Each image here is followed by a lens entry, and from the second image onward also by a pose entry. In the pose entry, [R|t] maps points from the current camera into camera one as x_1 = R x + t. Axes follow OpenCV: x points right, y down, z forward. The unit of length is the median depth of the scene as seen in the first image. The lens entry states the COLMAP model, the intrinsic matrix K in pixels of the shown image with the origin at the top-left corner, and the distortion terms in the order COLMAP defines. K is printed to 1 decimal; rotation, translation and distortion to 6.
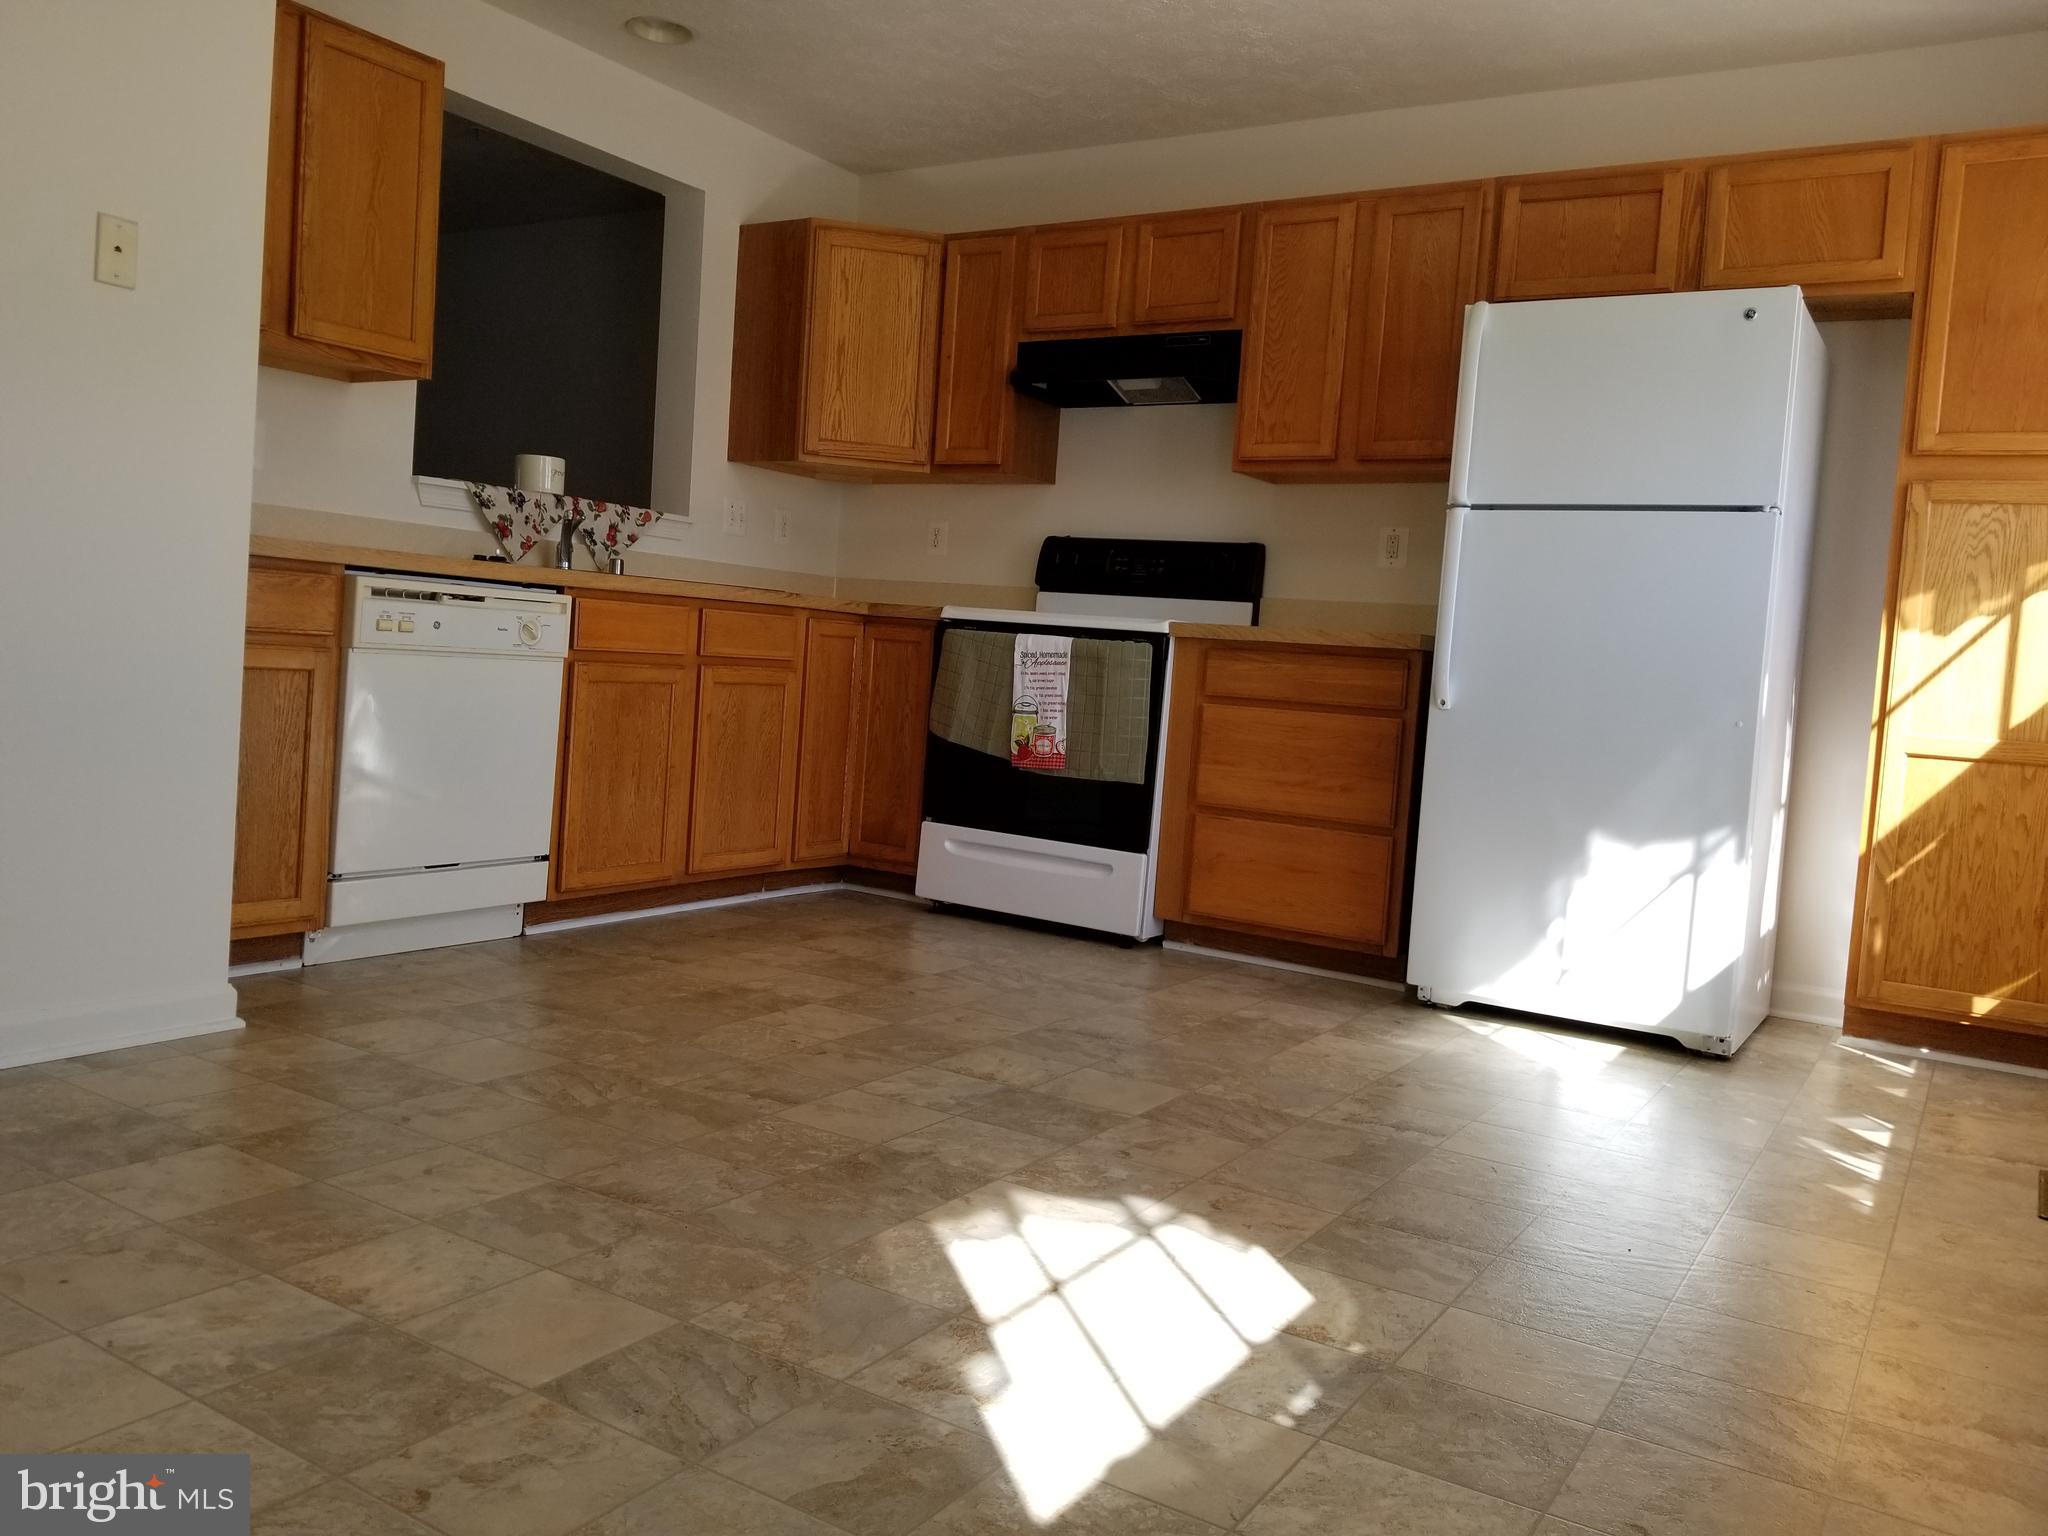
lens RADIAL K [[1609.4, 0, 985.3], [0, 1609.4, 748.8], [0, 0, 1]] dist [0.066040, -0.096083]
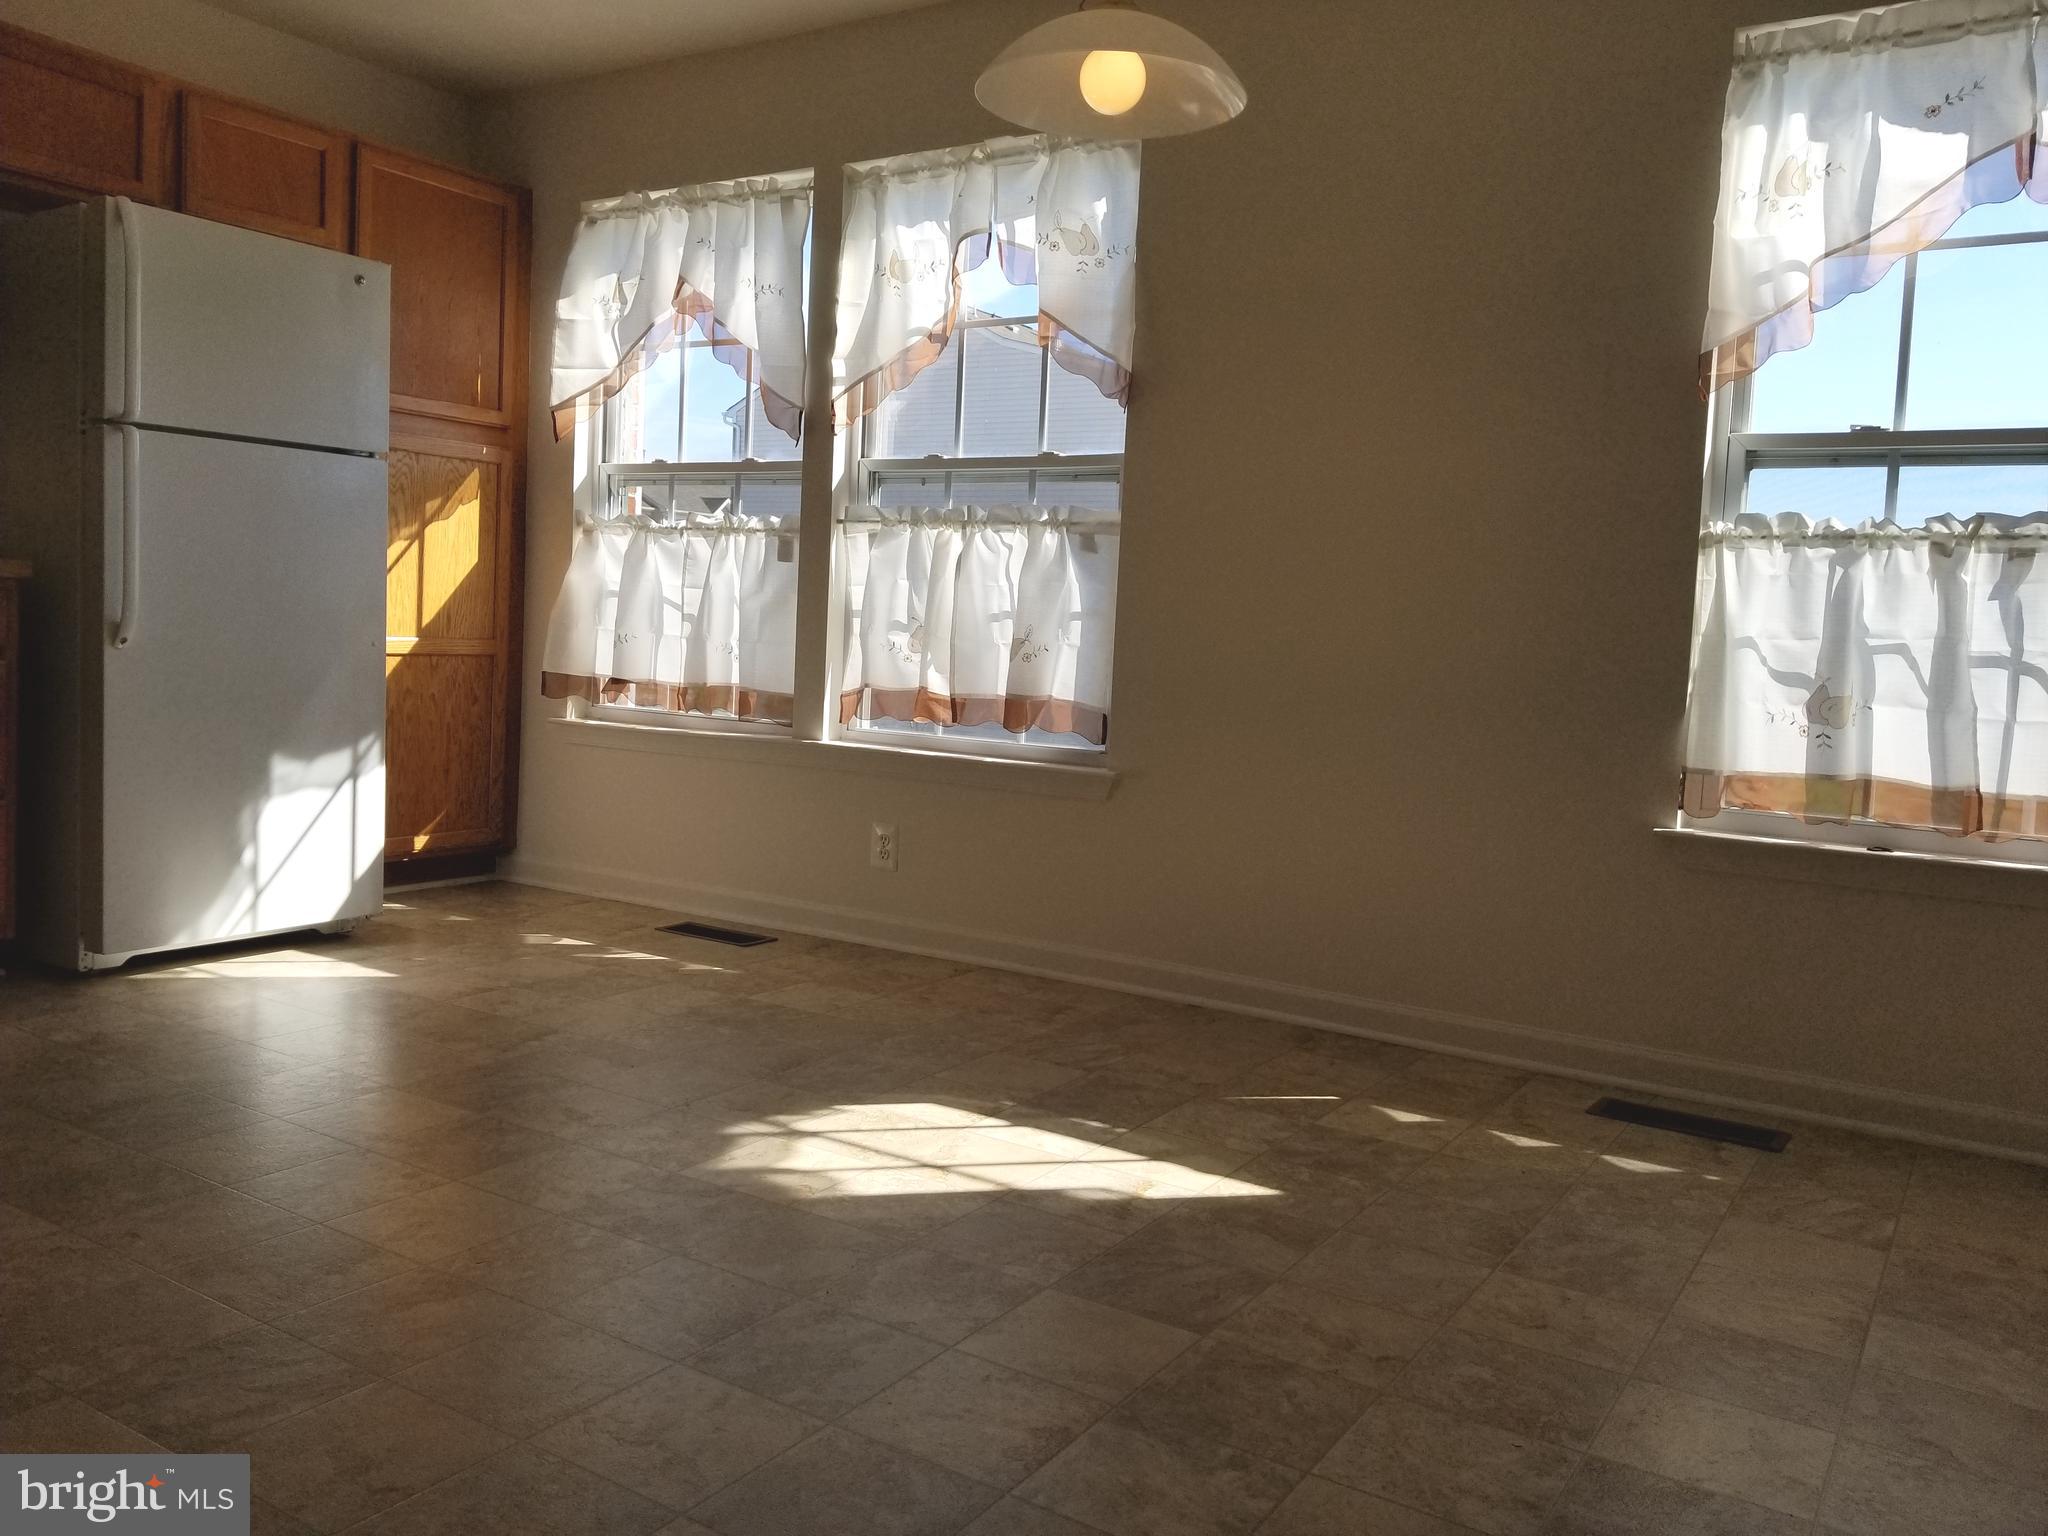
lens RADIAL K [[1597.3, 0, 1002.3], [0, 1597.3, 717.7], [0, 0, 1]] dist [0.112218, -0.192562]
pose [[0.004975, -0.128463, 0.991702, -0.593362], [0.017413, 0.991575, 0.128359, -0.089567], [-0.999836, 0.016630, 0.007170, 0.479322]]
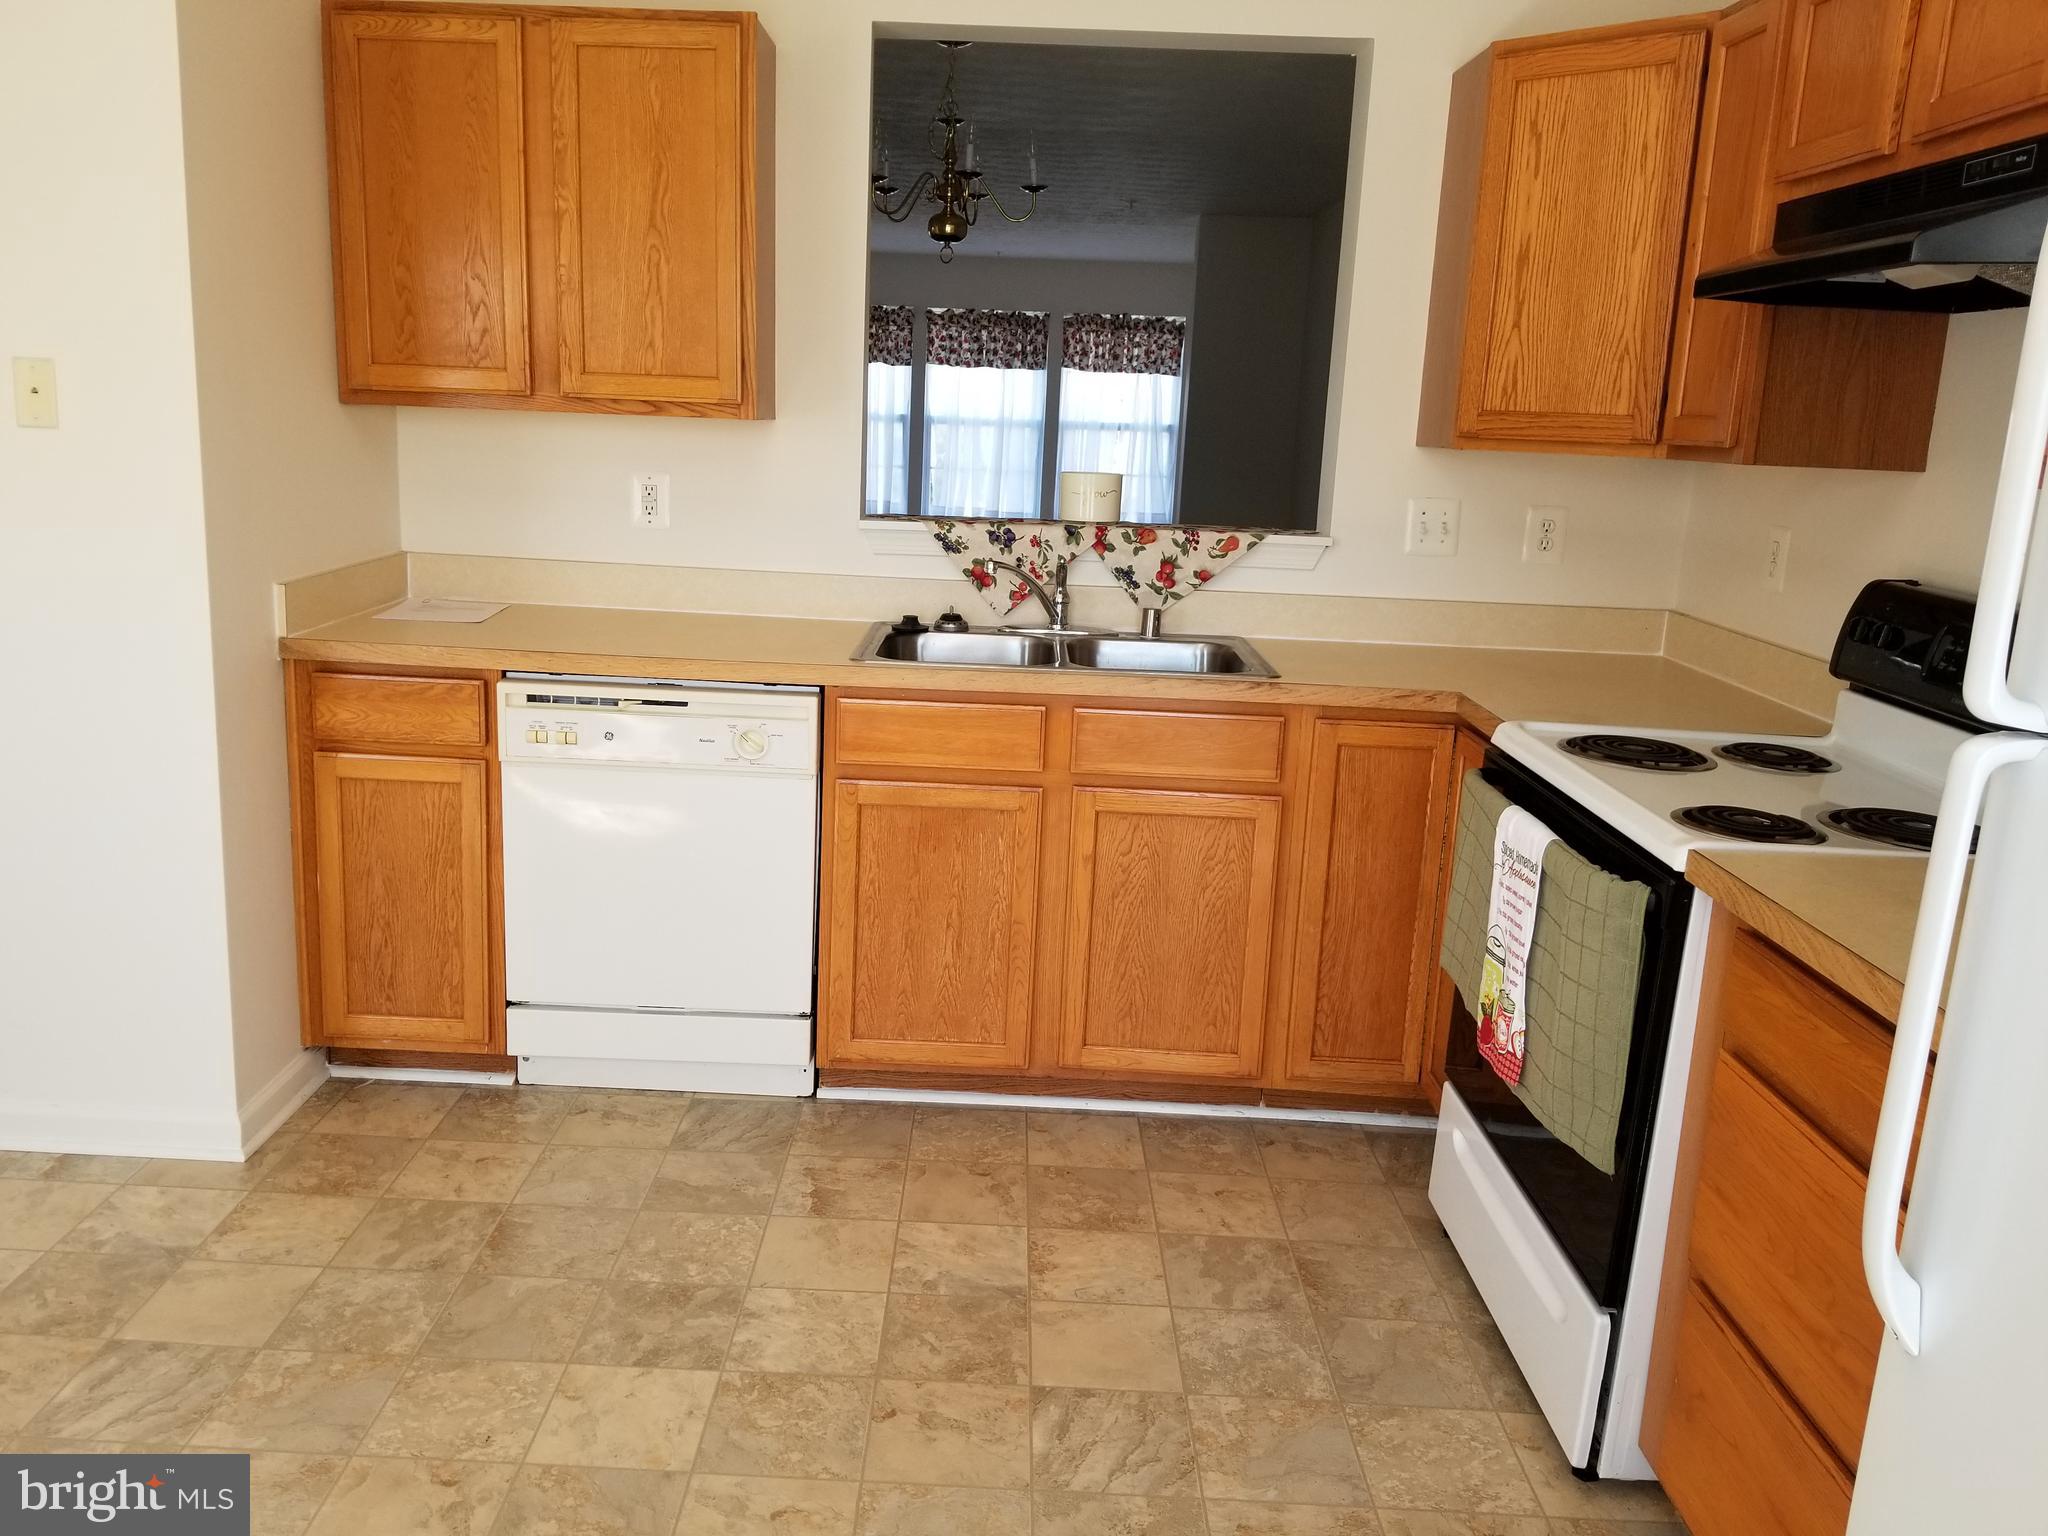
lens RADIAL K [[1588.7, 0, 973.1], [0, 1588.7, 768.3], [0, 0, 1]] dist [0.083856, -0.156192]
pose [[0.527083, 0.136242, -0.838821, 0.414618], [-0.055577, 0.990478, 0.125952, -0.156991], [0.847994, -0.019767, 0.529637, 0.646118]]
